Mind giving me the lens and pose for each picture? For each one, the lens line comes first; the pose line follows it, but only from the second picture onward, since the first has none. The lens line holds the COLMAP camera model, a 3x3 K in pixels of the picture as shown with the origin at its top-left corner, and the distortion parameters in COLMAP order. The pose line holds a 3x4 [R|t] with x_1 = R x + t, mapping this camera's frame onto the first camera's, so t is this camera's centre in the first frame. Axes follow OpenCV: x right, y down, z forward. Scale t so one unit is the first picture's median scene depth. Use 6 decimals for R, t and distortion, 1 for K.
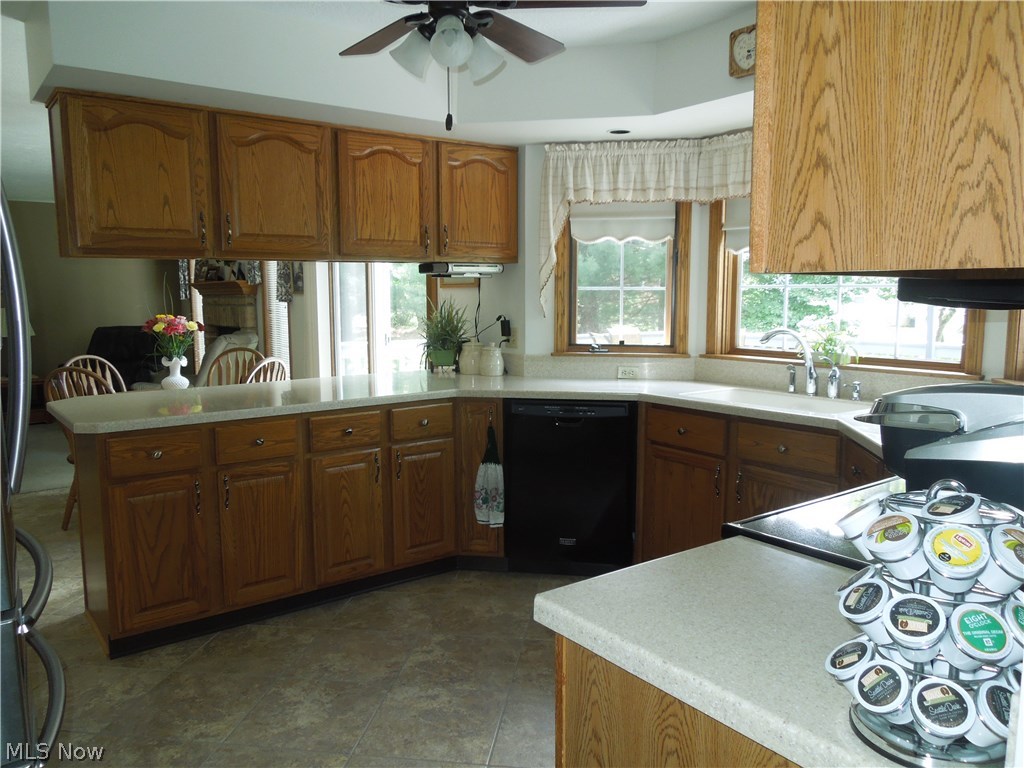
lens RADIAL K [[771.1, 0, 509.5], [0, 771.1, 387.2], [0, 0, 1]] dist [-0.006924, -0.012231]
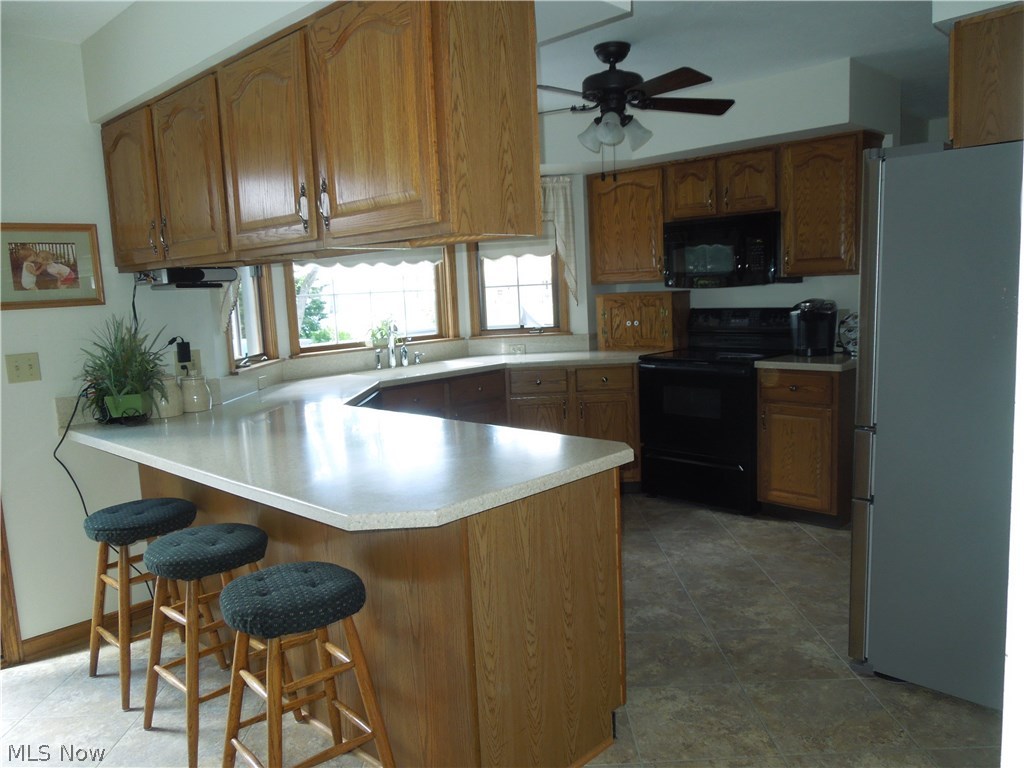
lens RADIAL K [[771.1, 0, 510.5], [0, 771.1, 384.6], [0, 0, 1]] dist [-0.006924, -0.012231]
pose [[-0.142814, -0.121466, 0.982268, -1.080284], [0.158274, 0.976866, 0.143809, -0.133390], [-0.977012, 0.176006, -0.120285, 0.971381]]
